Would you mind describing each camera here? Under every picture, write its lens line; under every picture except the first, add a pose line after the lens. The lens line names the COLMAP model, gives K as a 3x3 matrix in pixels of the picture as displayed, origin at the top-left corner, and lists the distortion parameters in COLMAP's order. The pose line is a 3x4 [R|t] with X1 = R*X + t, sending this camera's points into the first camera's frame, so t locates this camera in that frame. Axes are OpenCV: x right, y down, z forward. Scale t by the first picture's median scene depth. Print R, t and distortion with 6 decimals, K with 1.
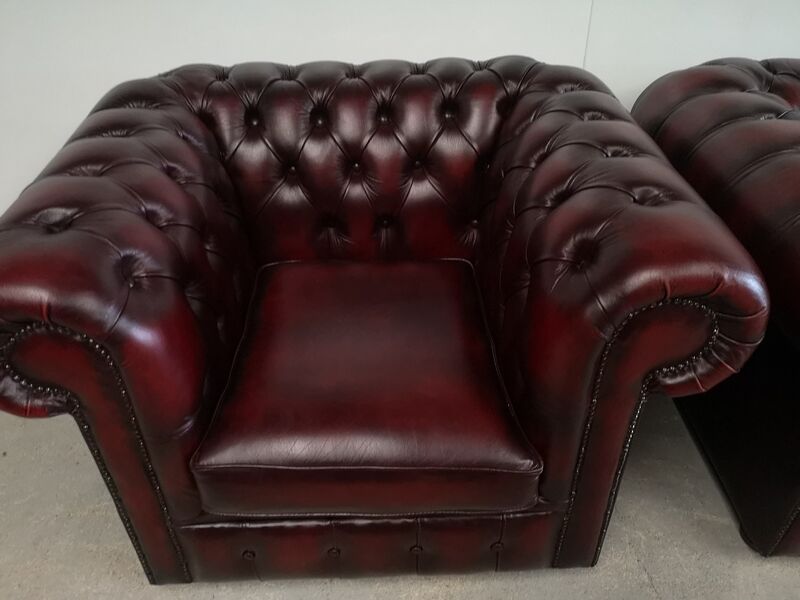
lens RADIAL K [[618.9, 0, 397.9], [0, 618.9, 303.1], [0, 0, 1]] dist [0.007694, -0.027798]
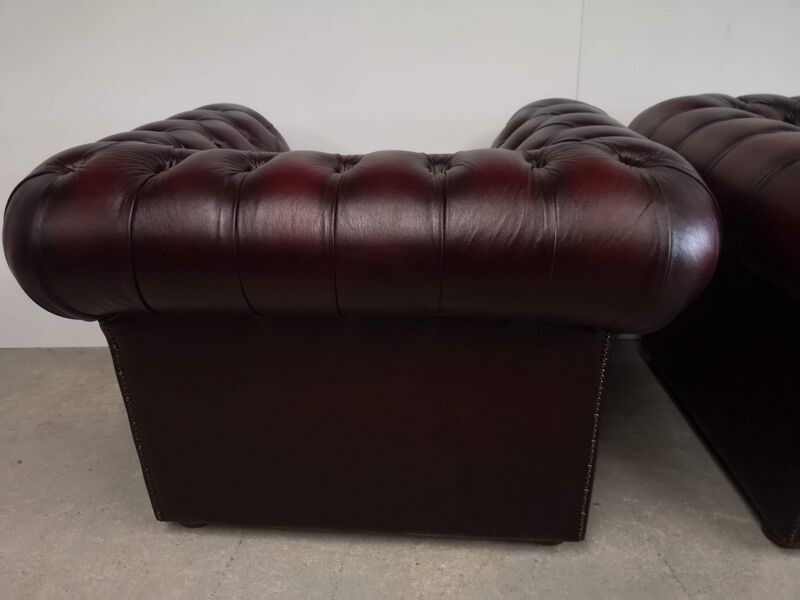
lens RADIAL K [[618.9, 0, 398.8], [0, 618.9, 303.6], [0, 0, 1]] dist [0.007694, -0.027798]
pose [[0.999807, -0.004104, -0.019193, 0.003438], [-0.000087, 0.976949, -0.213472, 0.238868], [0.019627, 0.213432, 0.976761, -0.034981]]
